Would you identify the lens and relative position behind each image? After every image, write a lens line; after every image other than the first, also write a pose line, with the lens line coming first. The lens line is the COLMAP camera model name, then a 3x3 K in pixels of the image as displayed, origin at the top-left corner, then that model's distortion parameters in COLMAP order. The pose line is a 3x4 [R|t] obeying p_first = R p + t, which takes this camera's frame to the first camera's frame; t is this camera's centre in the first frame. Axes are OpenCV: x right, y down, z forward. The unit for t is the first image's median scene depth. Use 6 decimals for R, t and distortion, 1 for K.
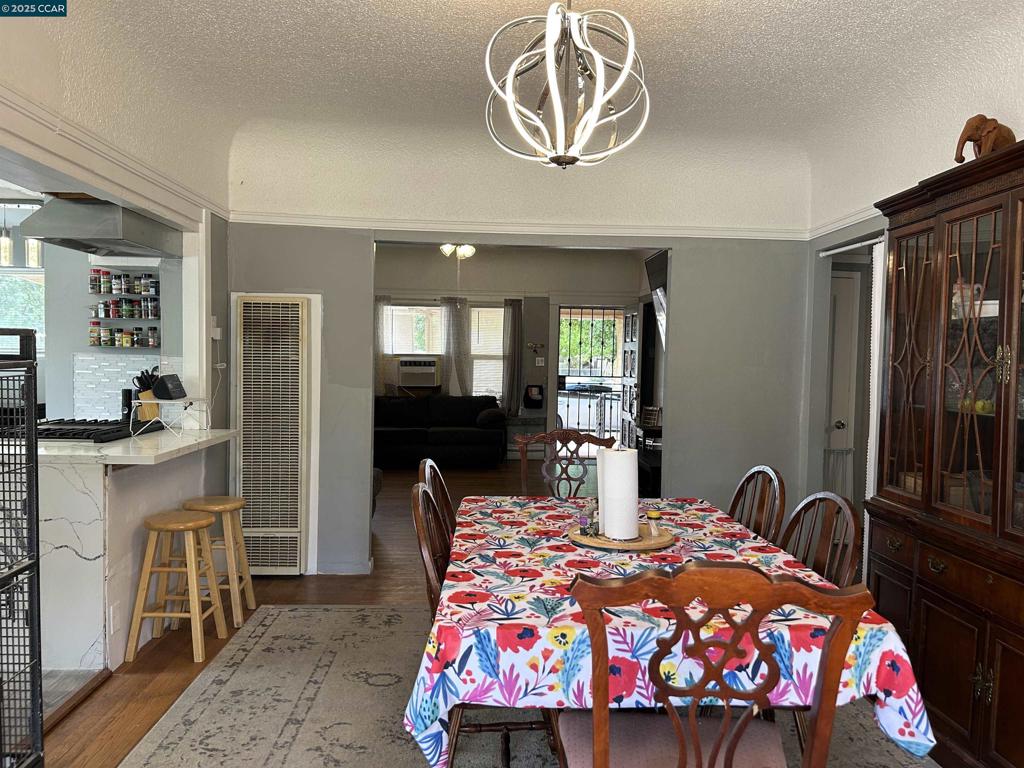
lens RADIAL K [[768.1, 0, 517.8], [0, 768.1, 385.4], [0, 0, 1]] dist [0.020111, -0.014795]
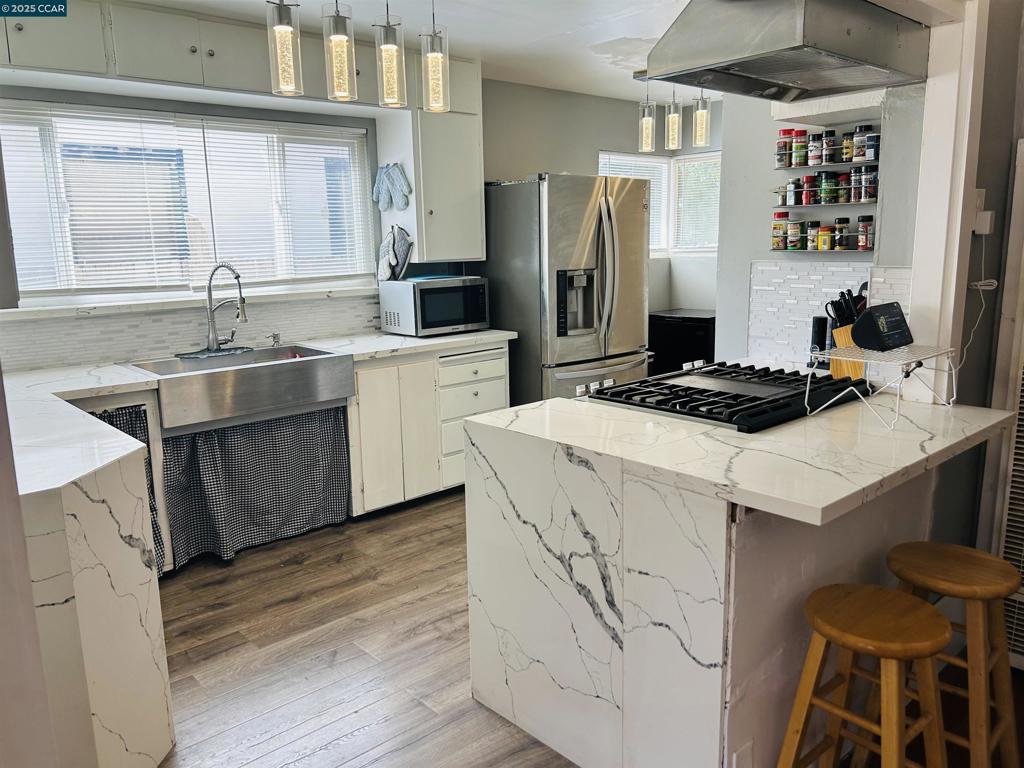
lens RADIAL K [[768.1, 0, 517.1], [0, 768.1, 387.4], [0, 0, 1]] dist [0.020111, -0.014795]
pose [[0.630899, 0.117197, -0.766963, -0.169435], [-0.001169, 0.988668, 0.150113, -0.033564], [0.775864, -0.093810, 0.623886, 0.404333]]
